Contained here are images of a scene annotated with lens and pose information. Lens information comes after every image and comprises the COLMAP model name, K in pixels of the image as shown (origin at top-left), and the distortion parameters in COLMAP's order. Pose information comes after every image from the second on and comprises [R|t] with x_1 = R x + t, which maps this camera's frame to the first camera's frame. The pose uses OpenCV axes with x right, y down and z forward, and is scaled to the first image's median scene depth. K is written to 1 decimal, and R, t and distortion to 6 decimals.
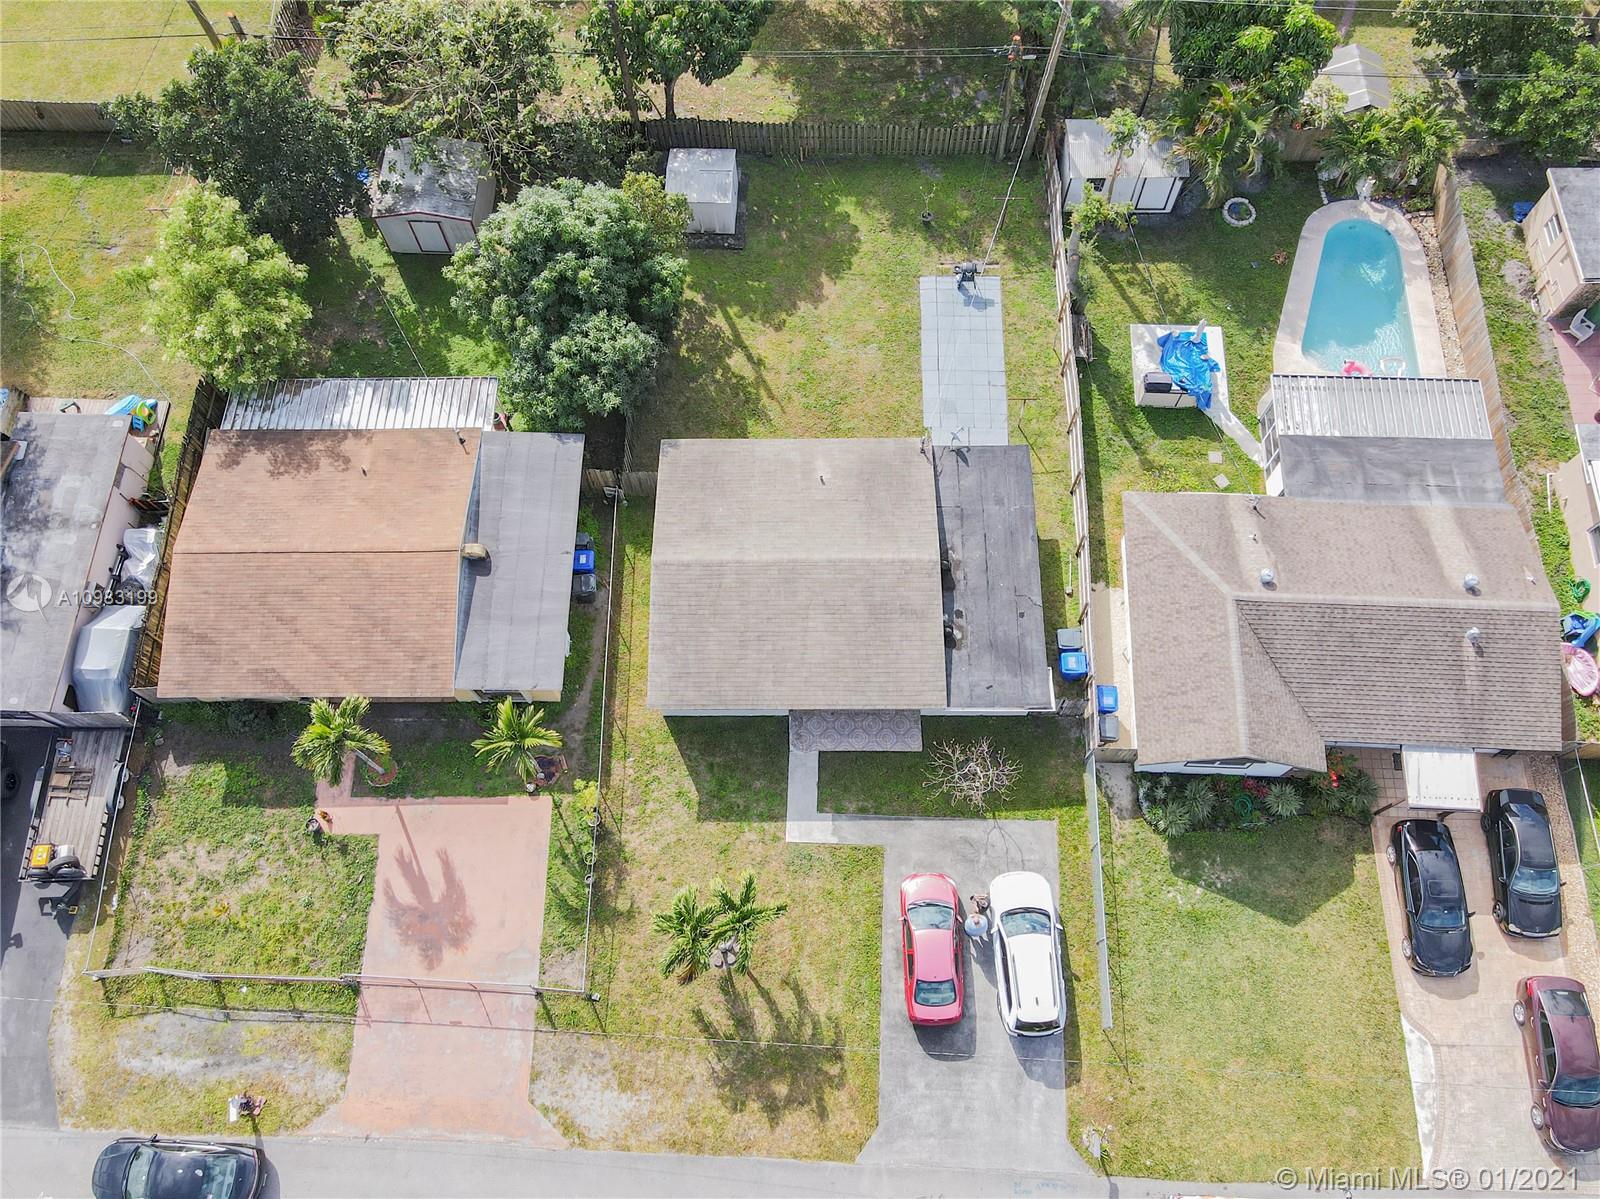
lens RADIAL K [[1215.1, 0, 800.0], [0, 1215.1, 599.5], [0, 0, 1]] dist [0.024524, 0.001124]
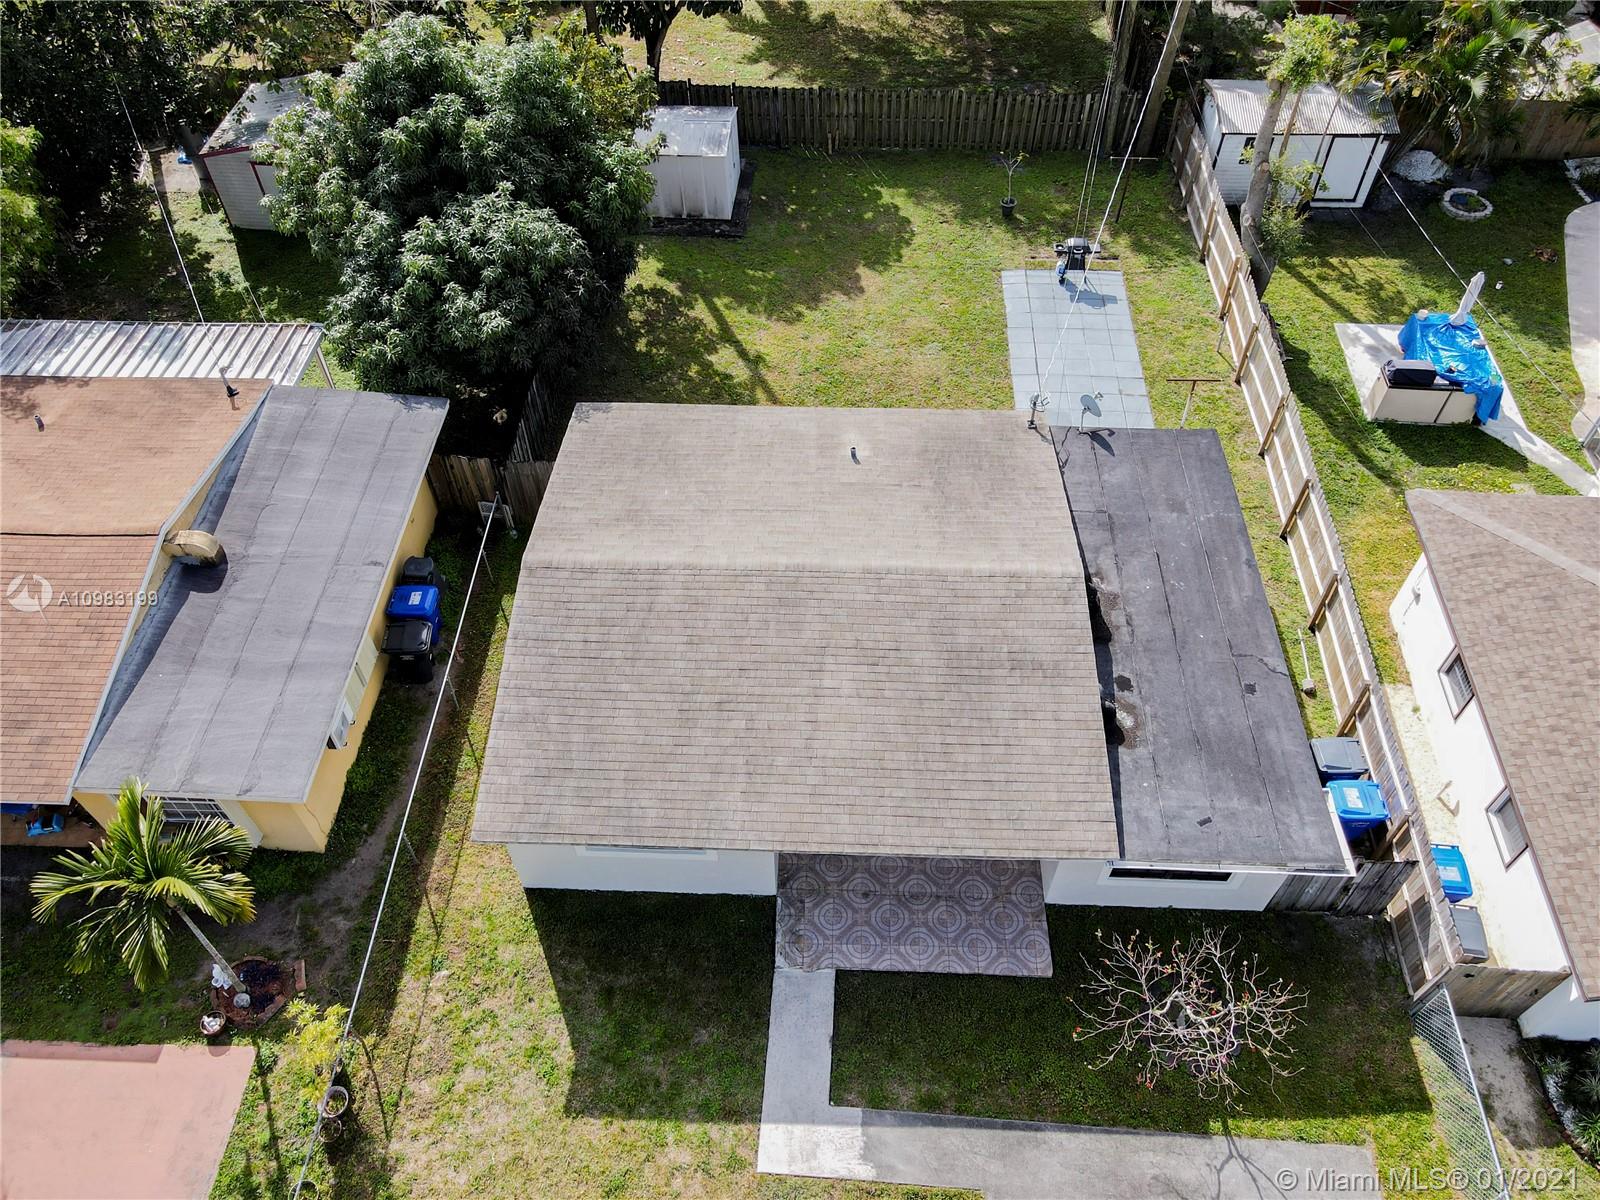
lens RADIAL K [[1148.0, 0, 801.2], [0, 1148.0, 605.5], [0, 0, 1]] dist [0.025690, -0.006463]
pose [[0.999379, 0.030988, -0.016771, 0.004851], [-0.034623, 0.951992, -0.304158, 0.126891], [0.006541, 0.304550, 0.952474, 0.524756]]
